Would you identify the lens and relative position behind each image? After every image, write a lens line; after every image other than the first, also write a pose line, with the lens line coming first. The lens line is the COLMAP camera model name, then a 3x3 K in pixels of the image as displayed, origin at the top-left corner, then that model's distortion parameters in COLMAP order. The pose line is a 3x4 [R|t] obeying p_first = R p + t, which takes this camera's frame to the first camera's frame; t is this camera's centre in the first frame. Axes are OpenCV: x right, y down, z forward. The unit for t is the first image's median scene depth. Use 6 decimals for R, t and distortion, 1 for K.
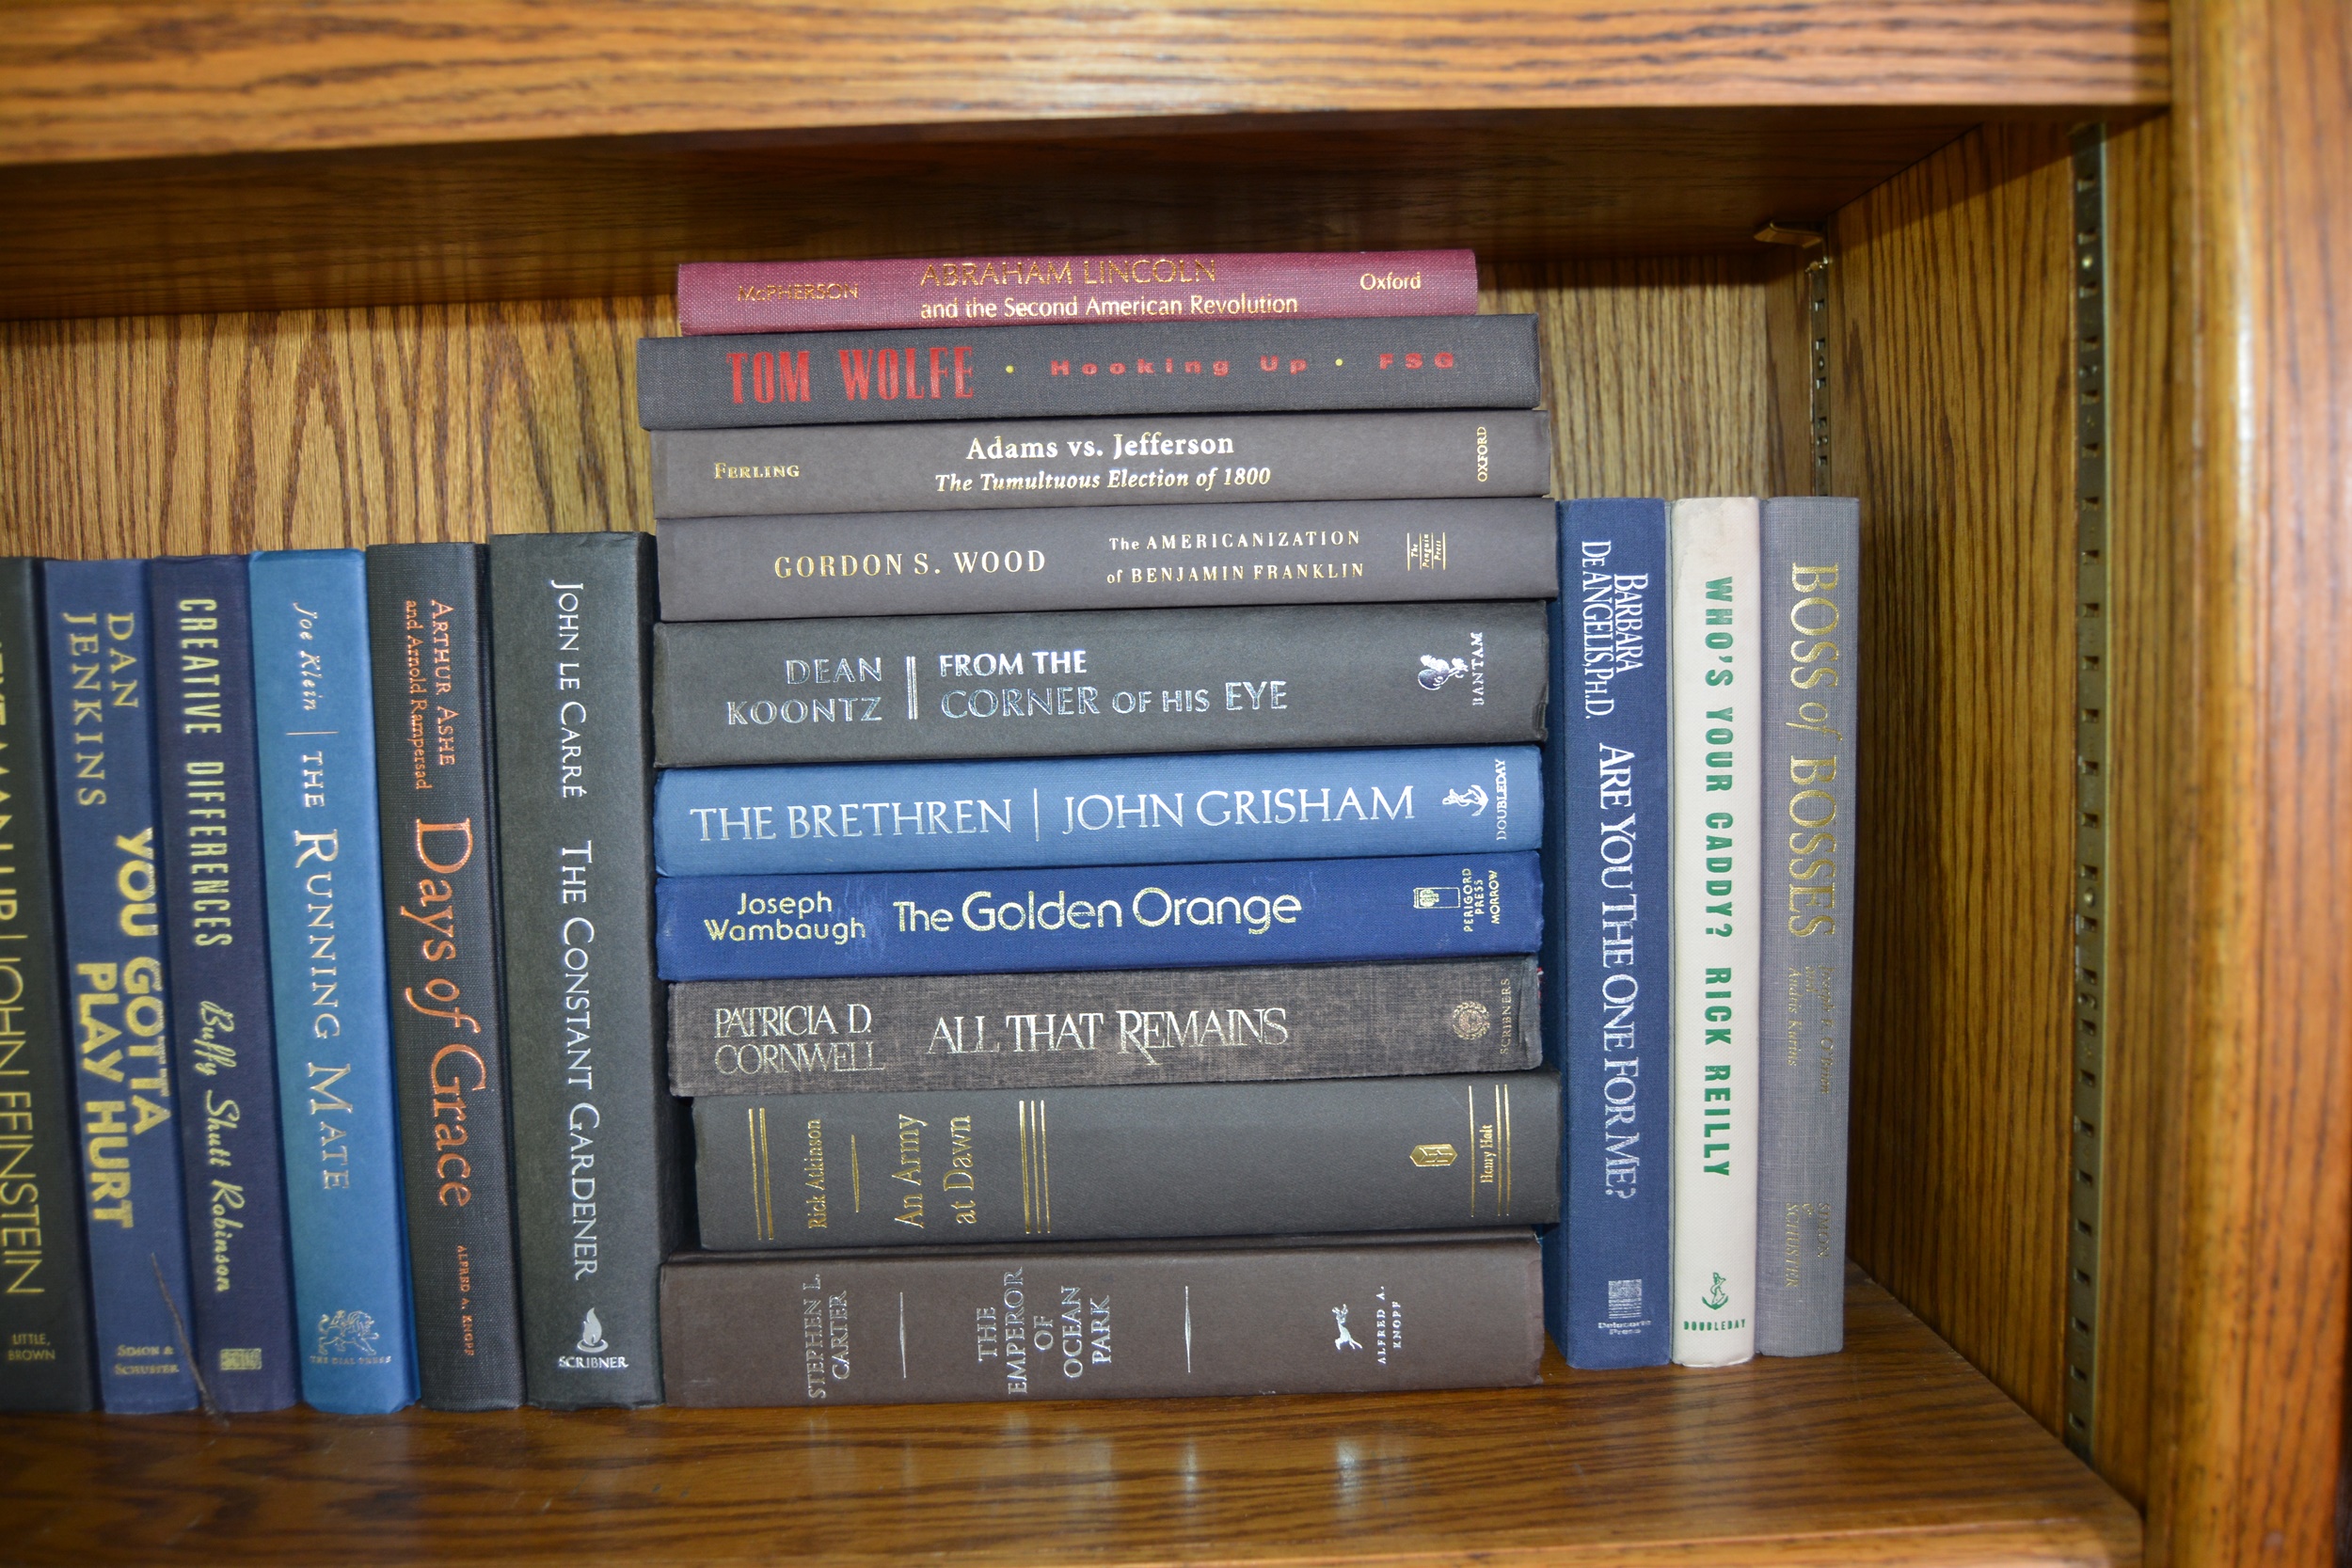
lens RADIAL K [[1897.4, 0, 1191.0], [0, 1897.4, 795.0], [0, 0, 1]] dist [-0.099253, 0.036396]
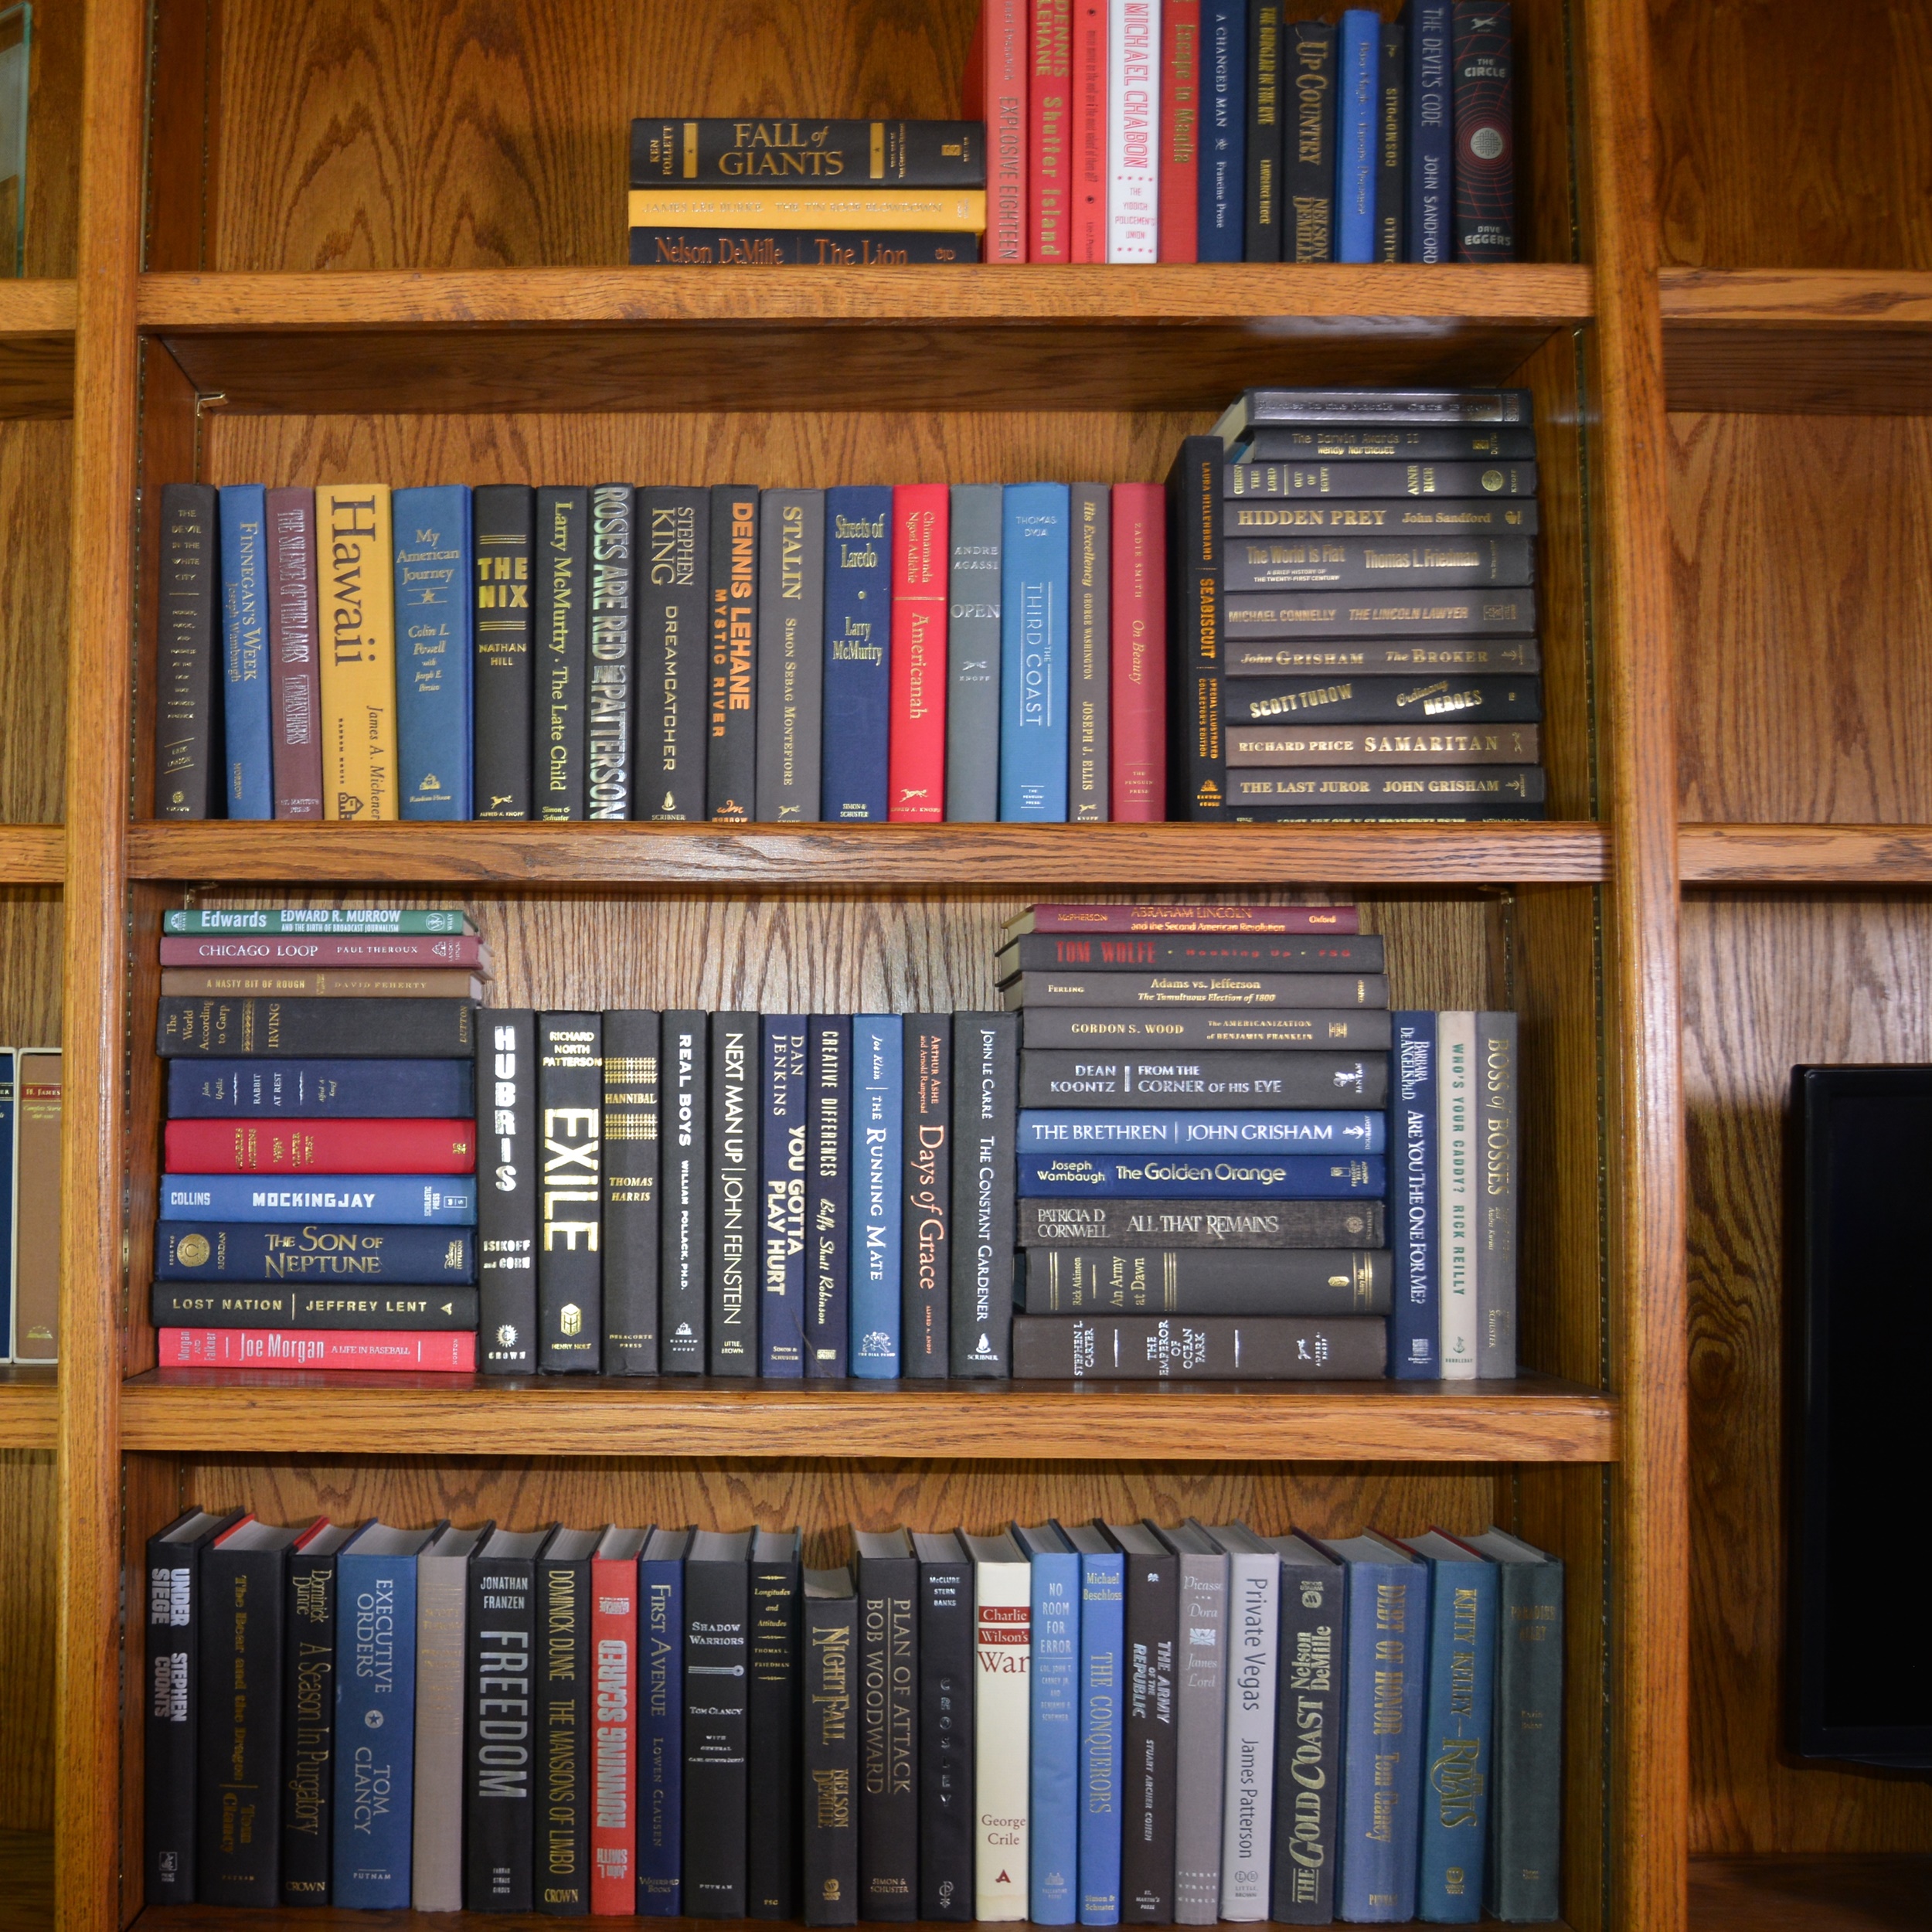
lens RADIAL K [[2493.7, 0, 620.0], [0, 2493.7, 971.0], [0, 0, 1]] dist [-0.079754, 0.000000]
pose [[0.996952, 0.030278, -0.071901, -0.572070], [-0.040497, 0.988570, -0.145221, 0.298222], [0.066682, 0.147690, 0.986783, -2.233227]]
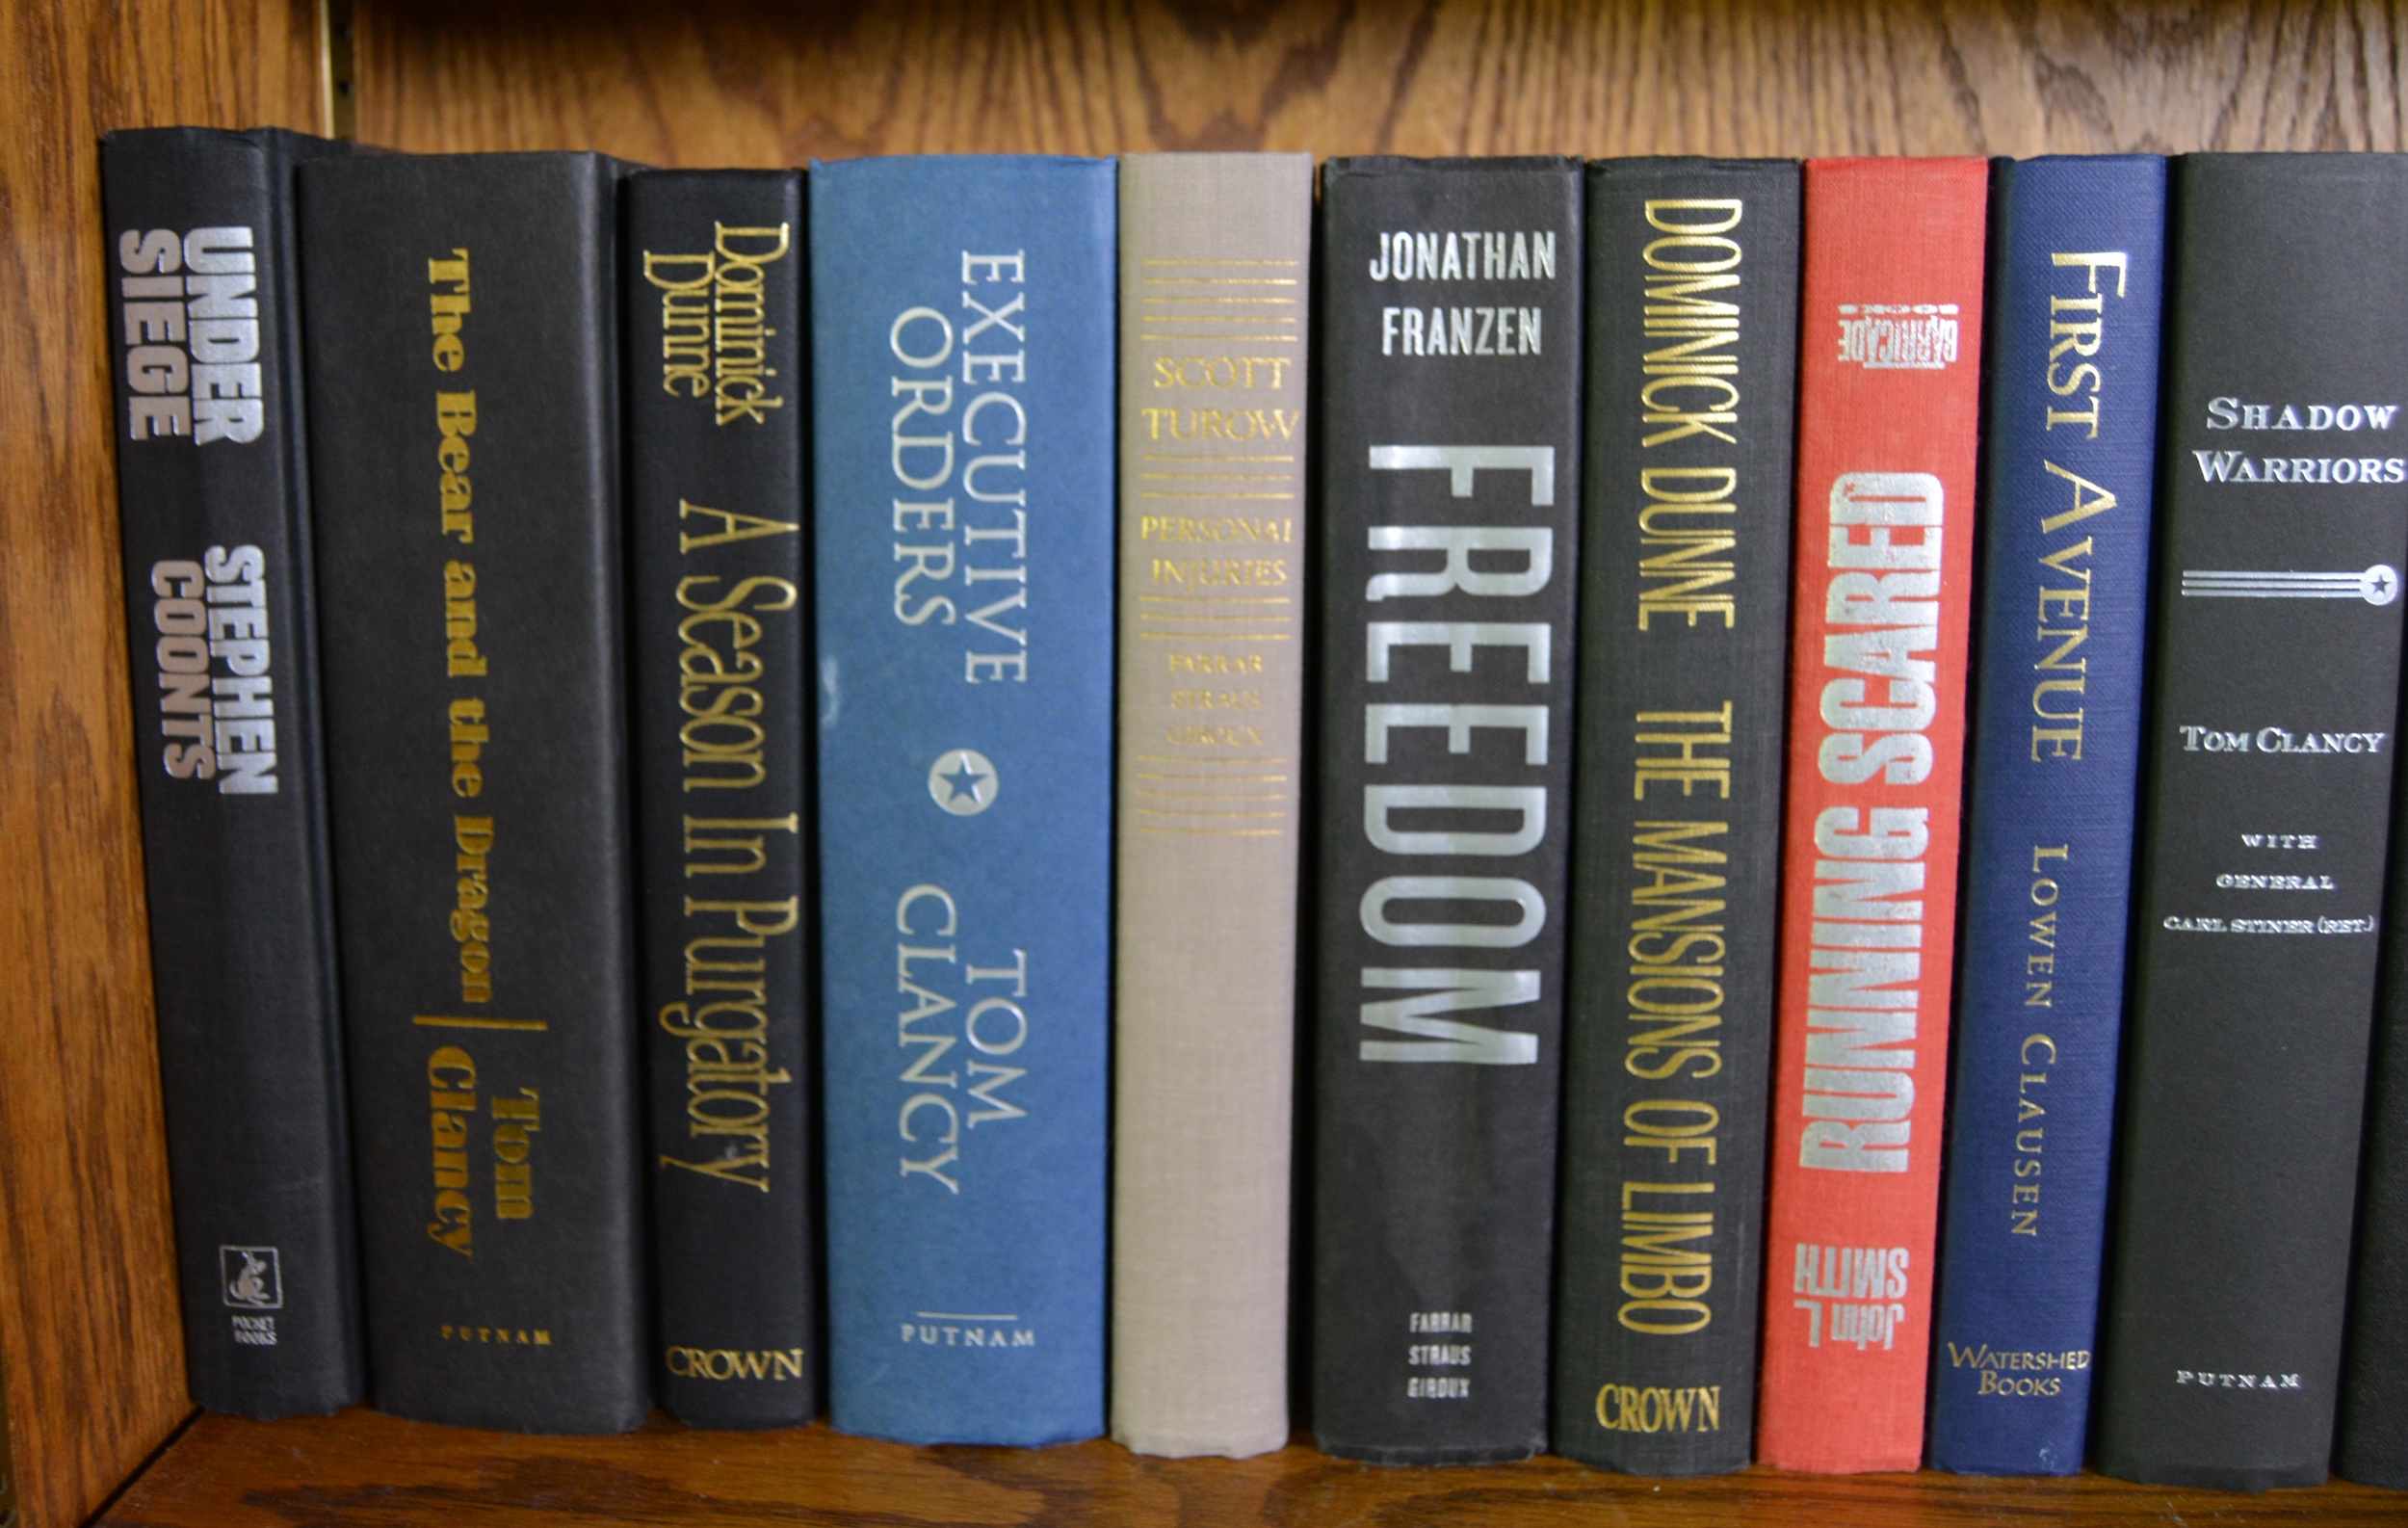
lens RADIAL K [[2199.0, 0, 1005.2], [0, 2199.0, 642.8], [0, 0, 1]] dist [-0.100561, 0.040077]
pose [[0.989840, 0.037277, -0.137211, -0.972738], [-0.029584, 0.997896, 0.057688, 0.710225], [0.139073, -0.053043, 0.988861, 0.296762]]
